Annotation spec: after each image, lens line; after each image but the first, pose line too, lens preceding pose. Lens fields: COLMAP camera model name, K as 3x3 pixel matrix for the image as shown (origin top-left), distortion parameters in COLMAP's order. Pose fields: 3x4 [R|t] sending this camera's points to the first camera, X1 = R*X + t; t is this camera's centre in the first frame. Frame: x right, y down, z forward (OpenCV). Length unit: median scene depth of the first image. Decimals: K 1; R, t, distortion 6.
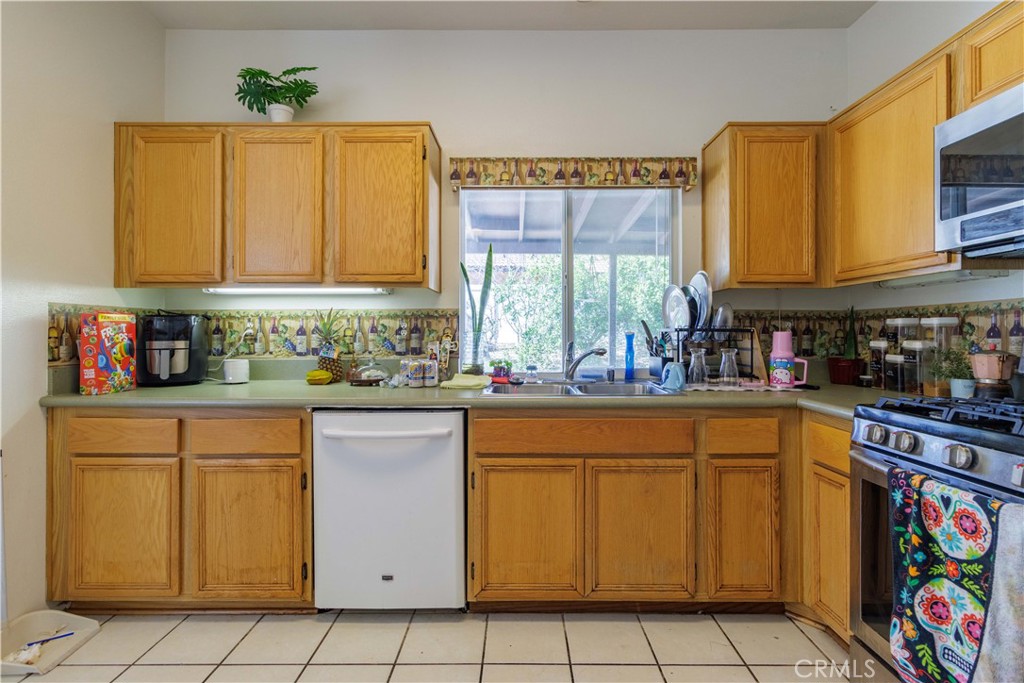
lens RADIAL K [[474.1, 0, 508.3], [0, 474.1, 329.2], [0, 0, 1]] dist [-0.002117, 0.002570]
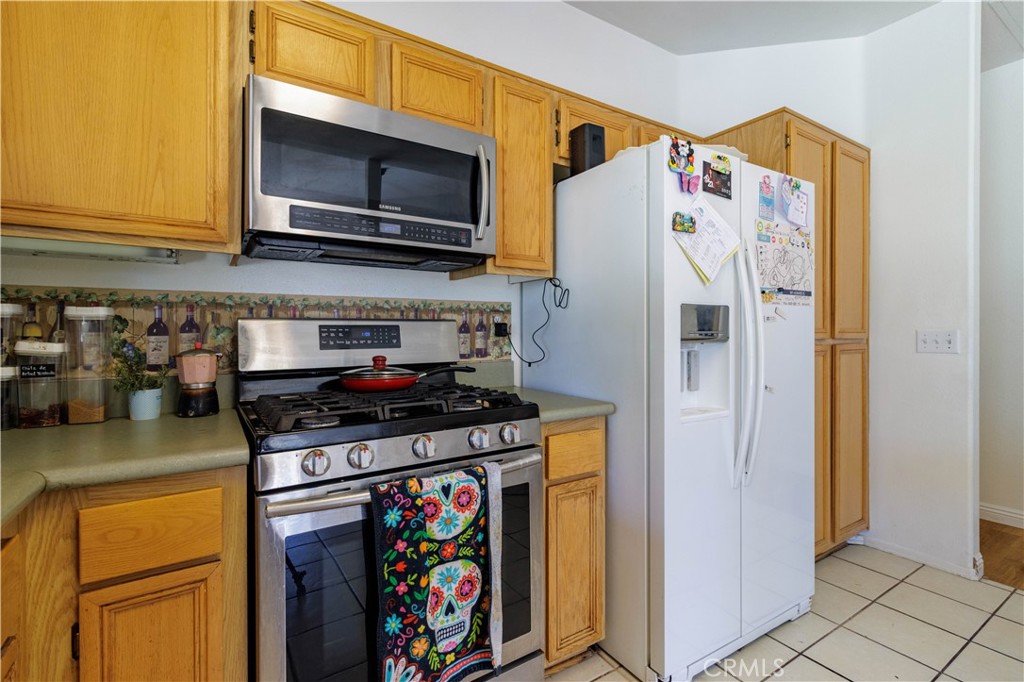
lens RADIAL K [[474.1, 0, 508.3], [0, 474.1, 333.6], [0, 0, 1]] dist [-0.002117, 0.002570]
pose [[-0.555133, -0.007831, 0.831725, -0.013728], [-0.004870, 0.999969, 0.006164, 0.007590], [-0.831747, -0.000629, -0.555154, 0.976047]]
